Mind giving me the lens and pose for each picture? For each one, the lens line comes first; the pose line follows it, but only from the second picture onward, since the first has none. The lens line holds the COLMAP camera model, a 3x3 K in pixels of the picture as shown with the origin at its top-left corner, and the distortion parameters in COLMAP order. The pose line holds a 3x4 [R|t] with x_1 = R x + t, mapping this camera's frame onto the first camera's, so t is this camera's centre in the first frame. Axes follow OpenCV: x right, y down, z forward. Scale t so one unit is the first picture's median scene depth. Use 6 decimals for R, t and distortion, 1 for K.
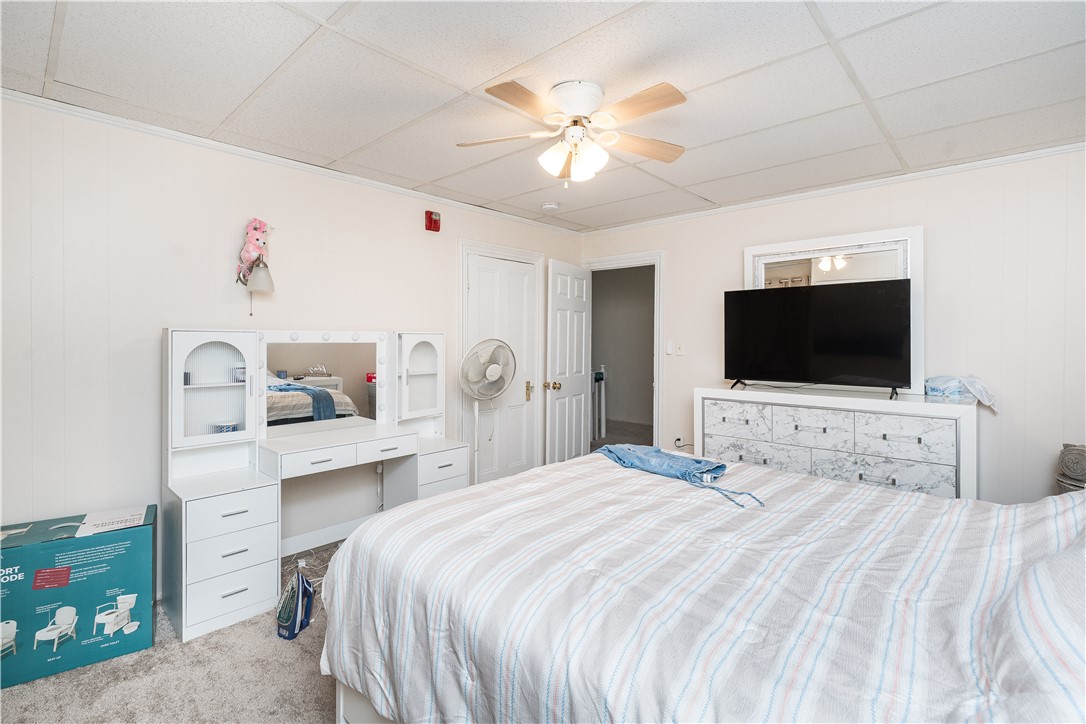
lens RADIAL K [[489.5, 0, 552.0], [0, 489.5, 343.0], [0, 0, 1]] dist [-0.006523, 0.002198]
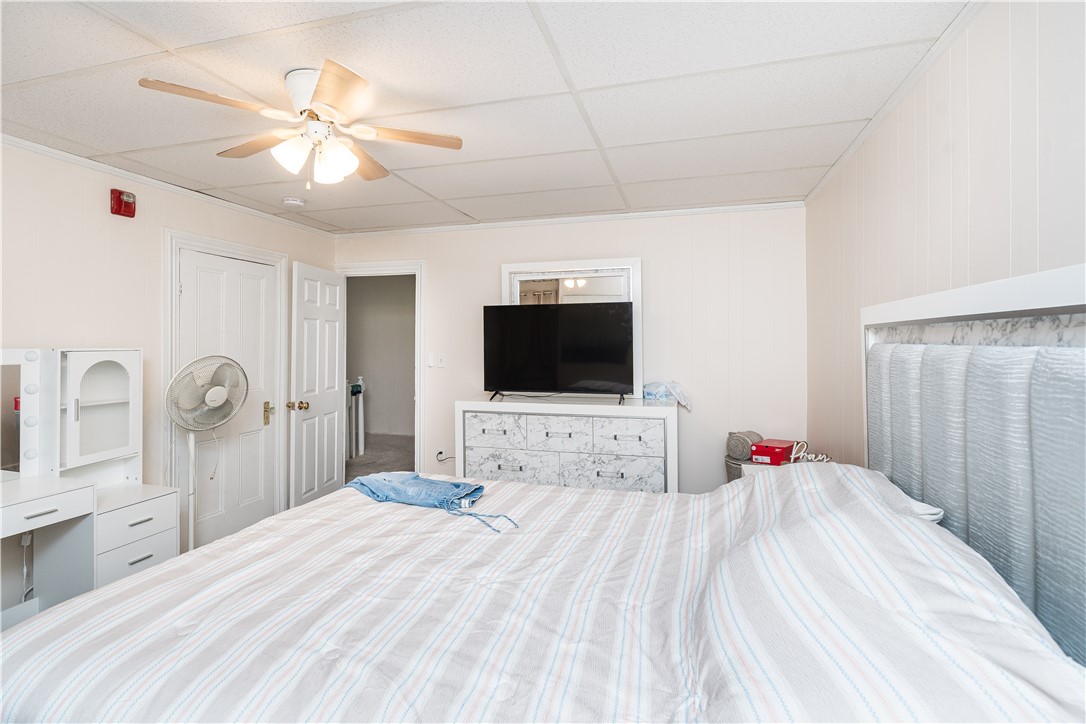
lens RADIAL K [[489.5, 0, 543.7], [0, 489.5, 341.1], [0, 0, 1]] dist [-0.006523, 0.002198]
pose [[0.898249, -0.001595, 0.439483, 0.016341], [0.006210, 0.999940, -0.009063, -0.025621], [-0.439442, 0.010870, 0.898205, 0.025629]]
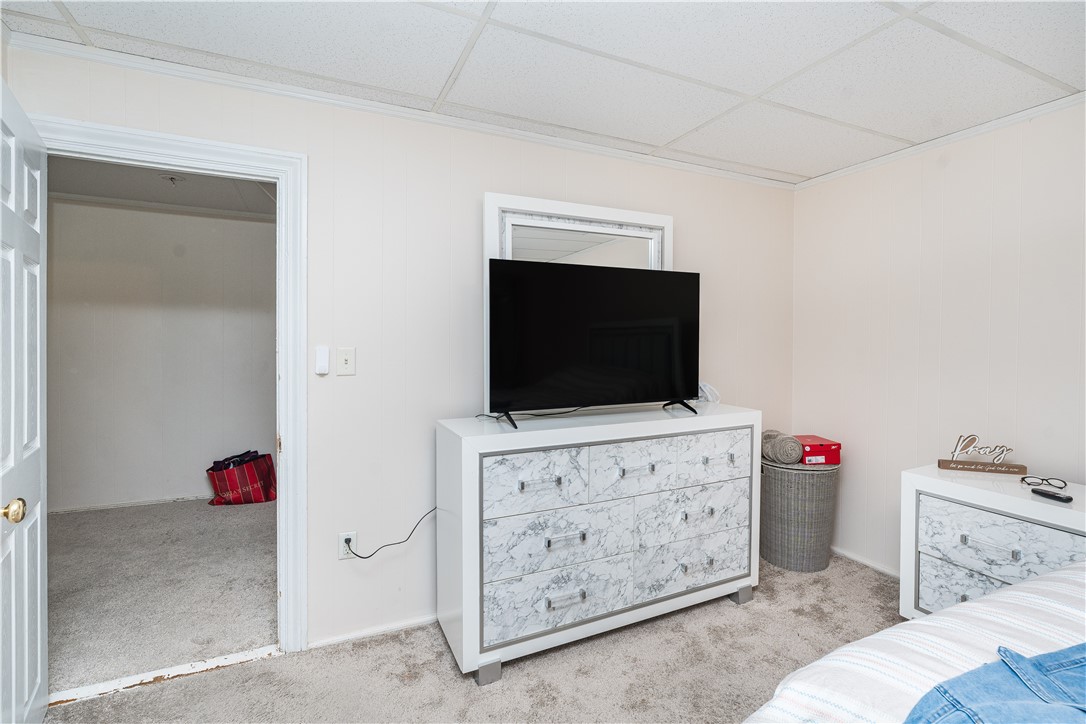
lens RADIAL K [[489.5, 0, 540.8], [0, 489.5, 353.1], [0, 0, 1]] dist [-0.006523, 0.002198]
pose [[0.401320, -0.023052, 0.915648, -0.172678], [0.009194, 0.999734, 0.021139, -0.009573], [-0.915892, -0.000065, 0.401425, 0.864723]]
